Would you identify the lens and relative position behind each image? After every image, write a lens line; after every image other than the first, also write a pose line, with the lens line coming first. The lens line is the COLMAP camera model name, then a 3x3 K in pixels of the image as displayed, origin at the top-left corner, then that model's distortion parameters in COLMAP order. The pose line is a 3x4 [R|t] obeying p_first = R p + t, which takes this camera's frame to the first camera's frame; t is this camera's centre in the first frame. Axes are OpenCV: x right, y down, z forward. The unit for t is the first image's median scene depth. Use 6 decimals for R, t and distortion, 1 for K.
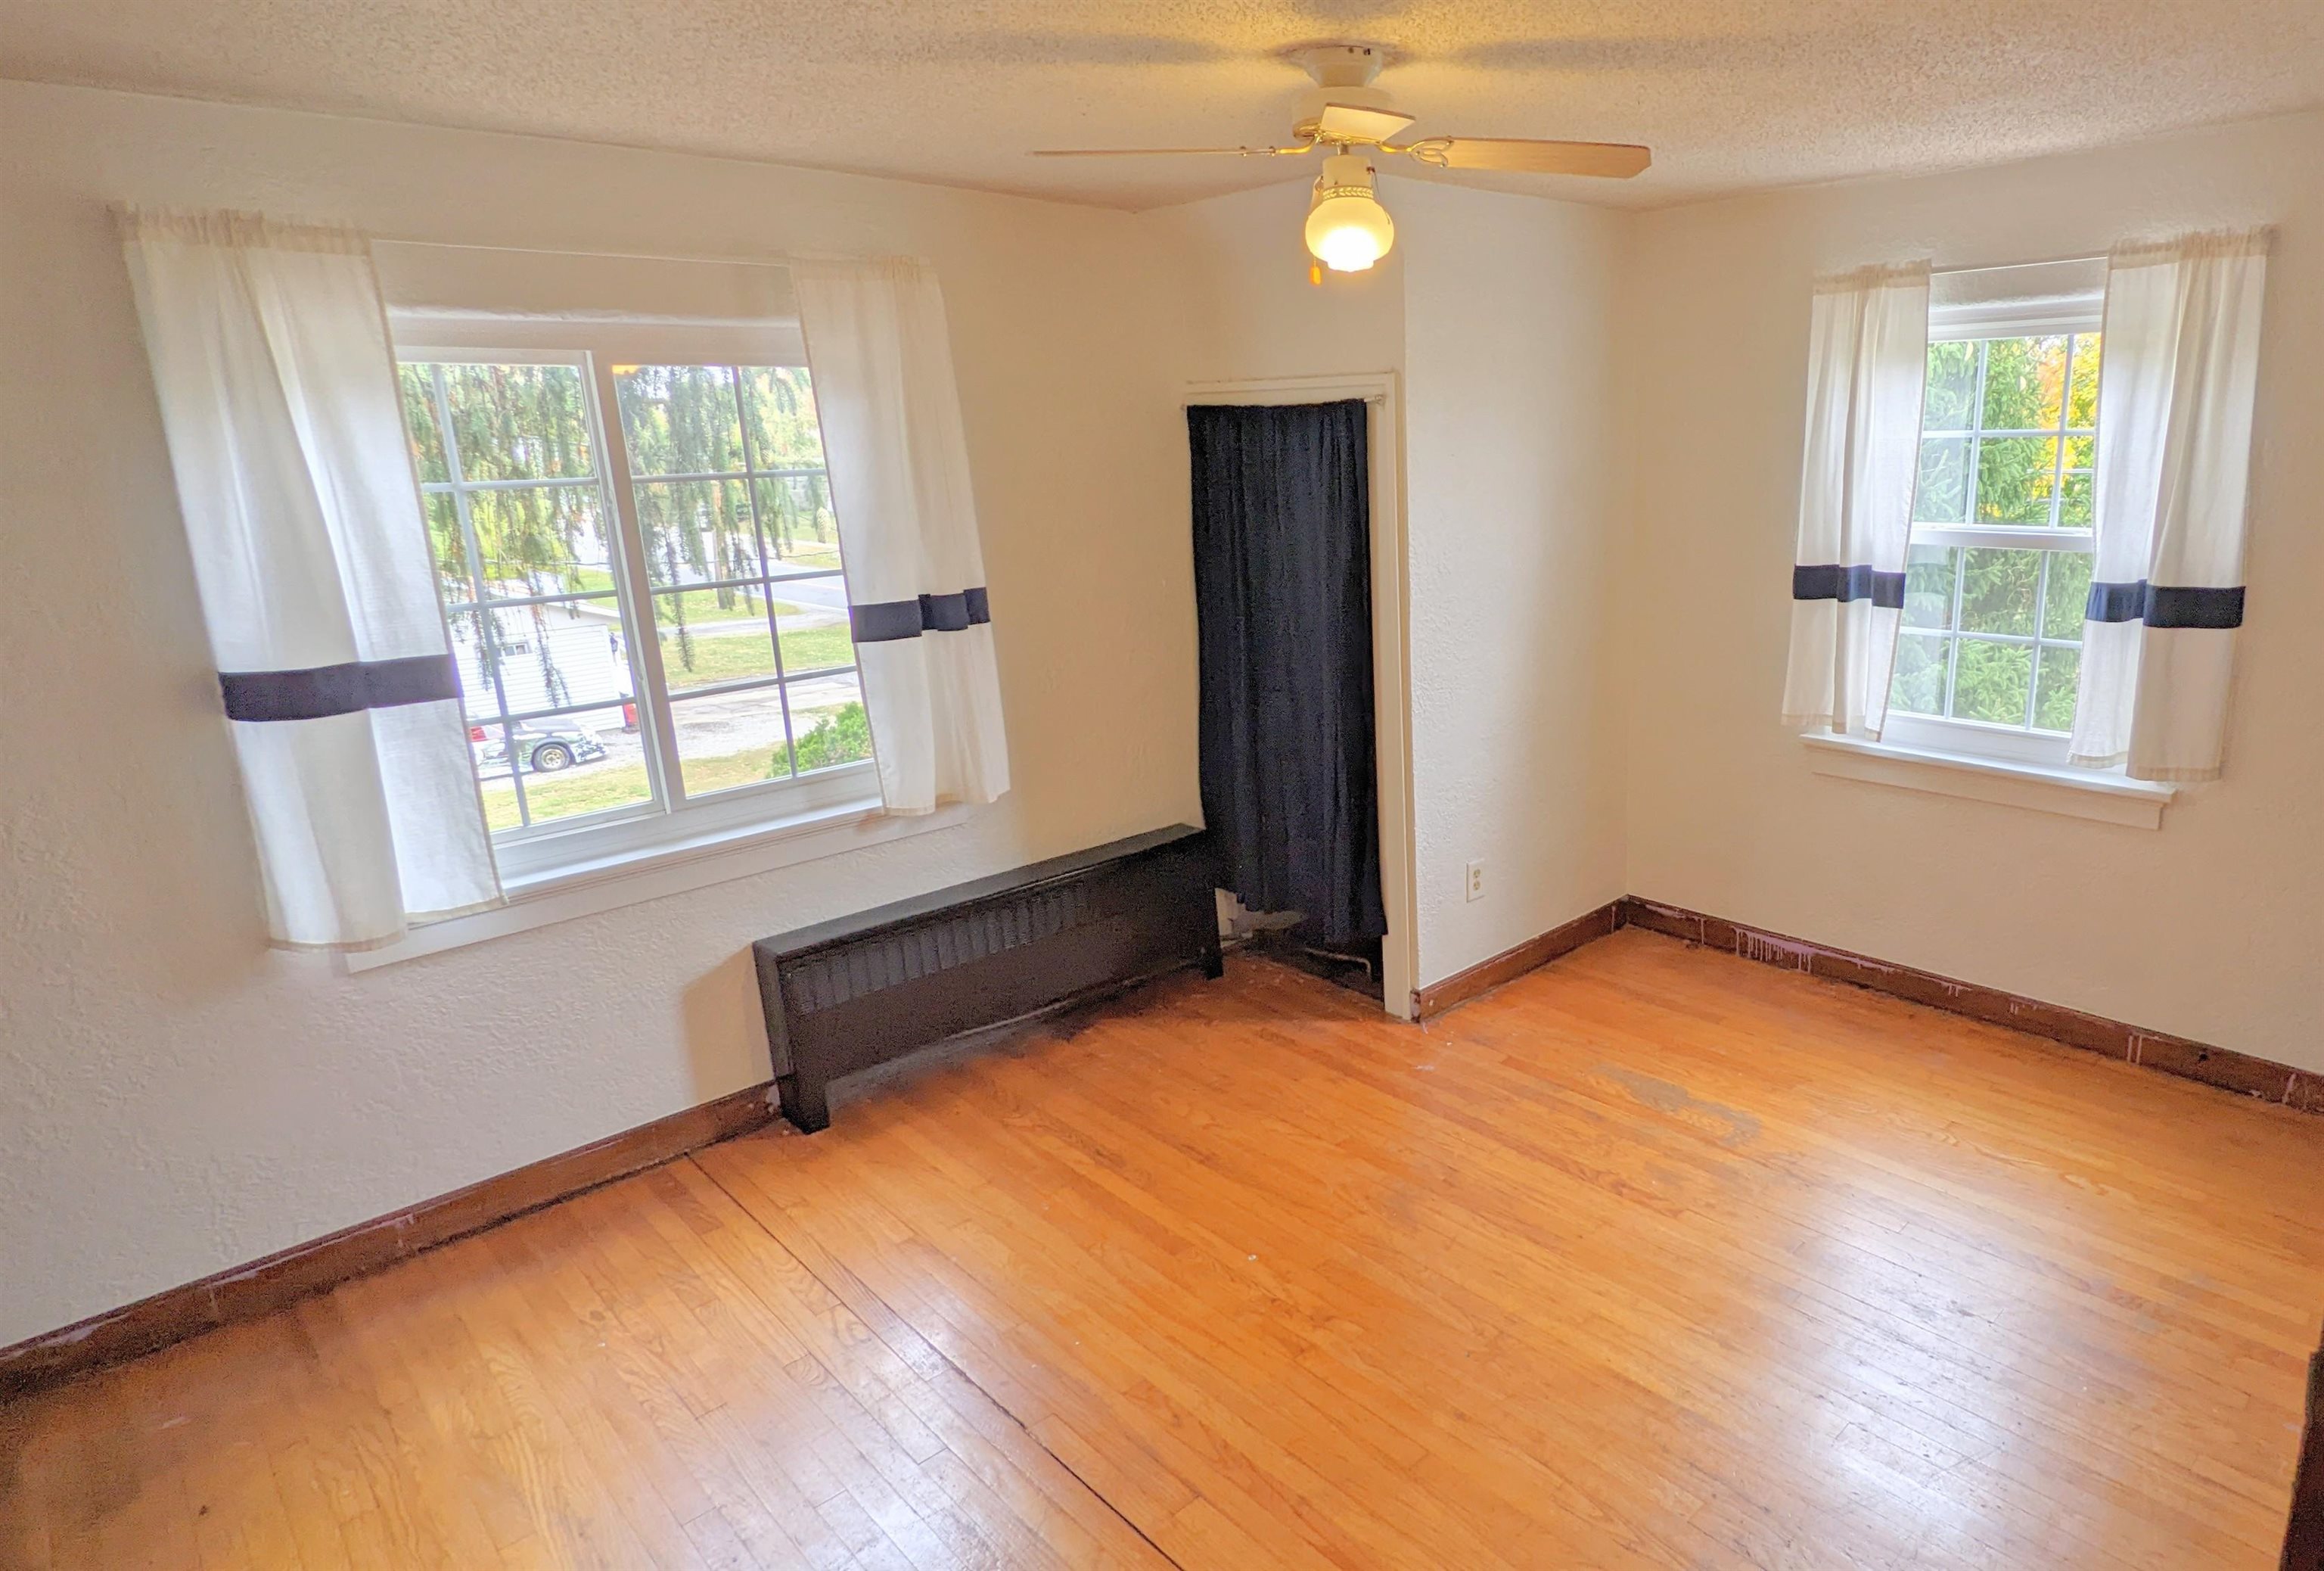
lens RADIAL K [[1357.6, 0, 1407.1], [0, 1357.6, 783.6], [0, 0, 1]] dist [0.042016, -0.000651]
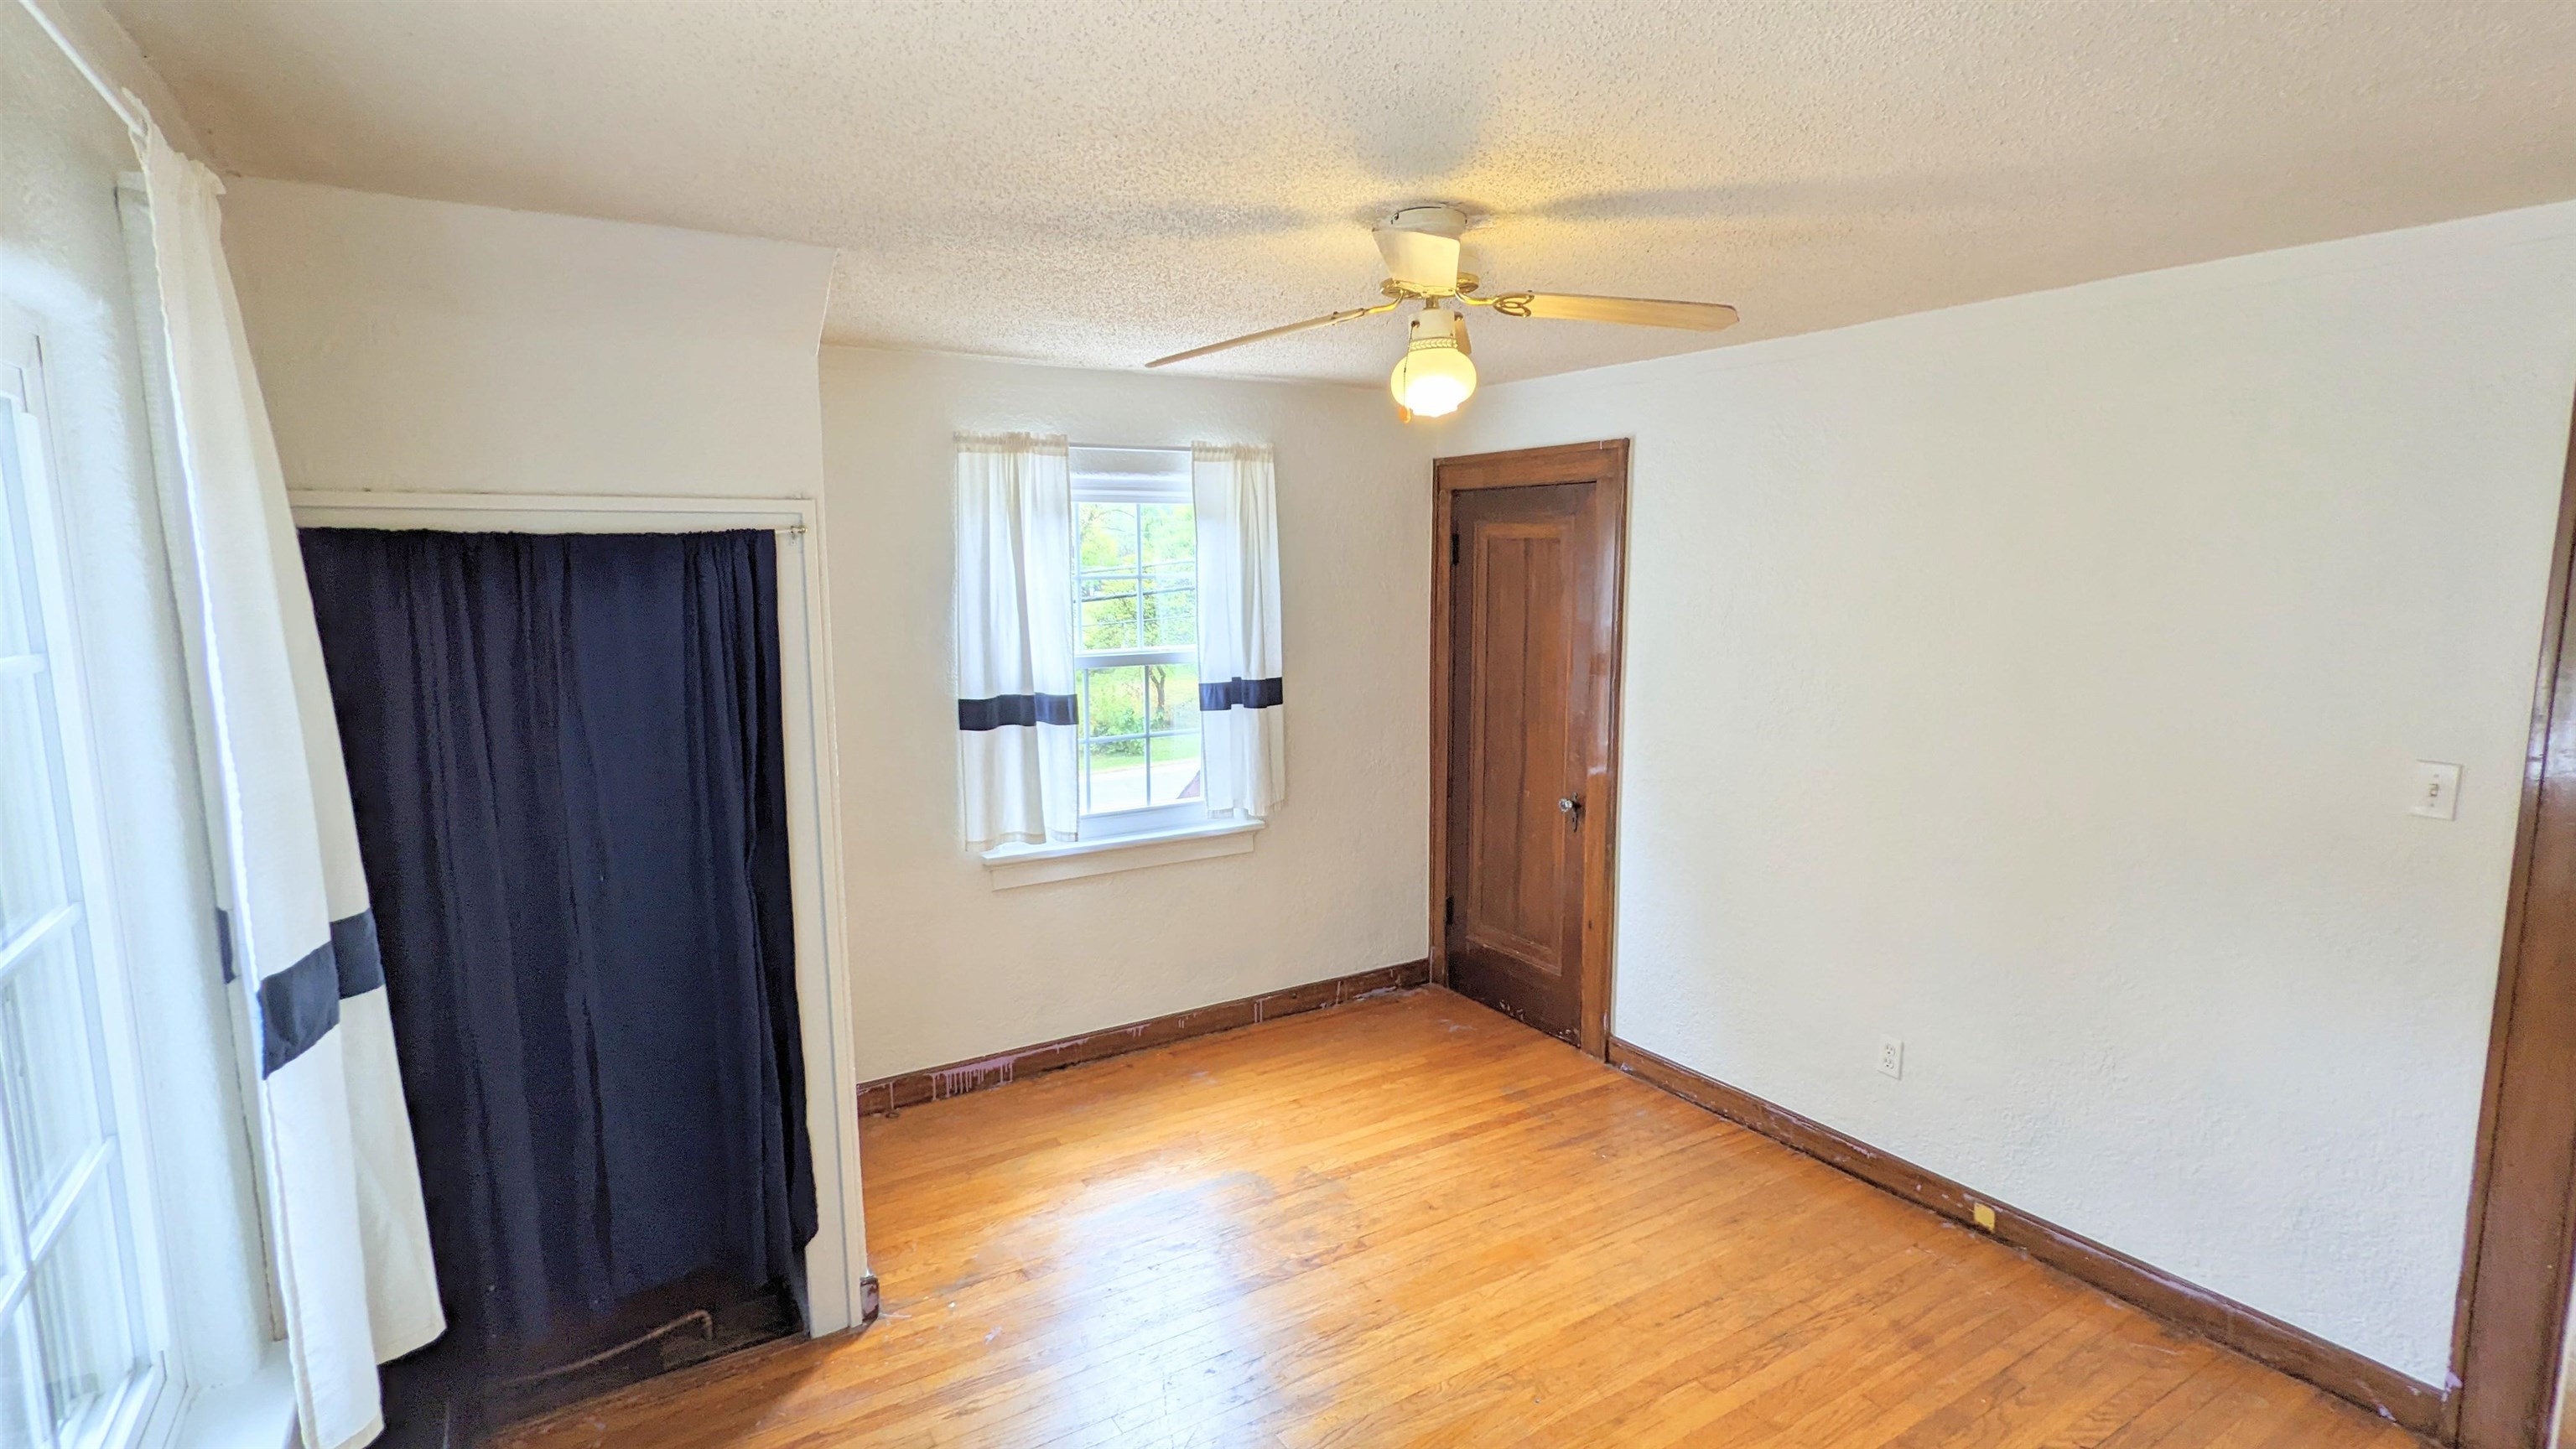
lens RADIAL K [[1246.0, 0, 1288.0], [0, 1246.0, 730.0], [0, 0, 1]] dist [0.001091, -0.001105]
pose [[0.263970, -0.119481, 0.957102, -0.641828], [0.252411, 0.966275, 0.051011, -0.139968], [-0.930918, 0.228118, 0.285226, 0.570554]]
